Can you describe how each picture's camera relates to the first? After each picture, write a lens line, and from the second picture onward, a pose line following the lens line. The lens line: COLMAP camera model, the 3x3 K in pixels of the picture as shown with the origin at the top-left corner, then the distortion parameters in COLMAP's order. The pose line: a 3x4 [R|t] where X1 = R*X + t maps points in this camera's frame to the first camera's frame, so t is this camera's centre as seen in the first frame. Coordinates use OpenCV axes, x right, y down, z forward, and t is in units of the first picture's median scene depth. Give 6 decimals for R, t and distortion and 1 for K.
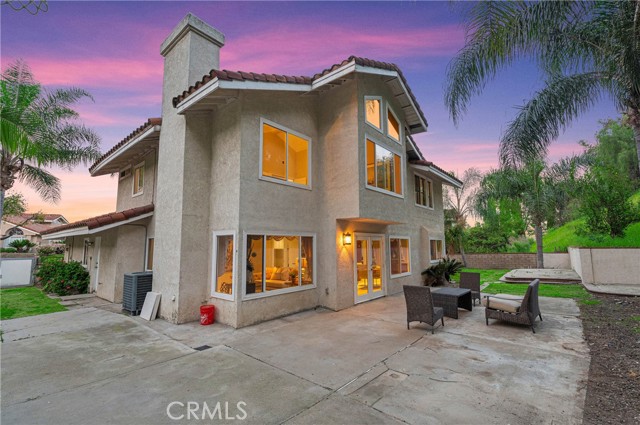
lens RADIAL K [[283.0, 0, 320.0], [0, 283.0, 212.5], [0, 0, 1]] dist [0.000756, 0.000130]
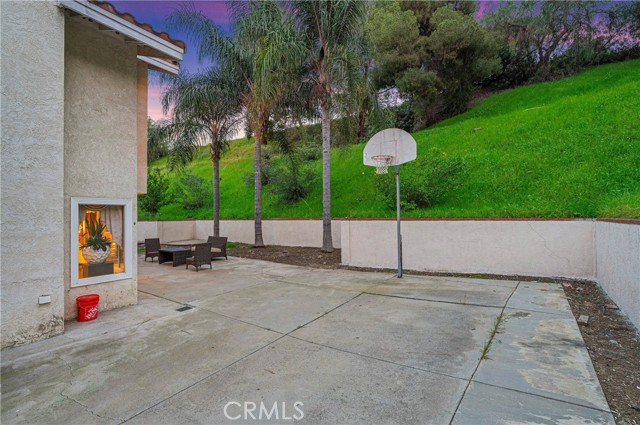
lens RADIAL K [[283.0, 0, 320.0], [0, 283.0, 212.5], [0, 0, 1]] dist [0.000756, 0.000130]
pose [[-0.081026, 0.011618, 0.996644, -1.635849], [-0.115250, 0.993116, -0.020947, 0.066033], [-0.990026, -0.116560, -0.079129, 0.628957]]
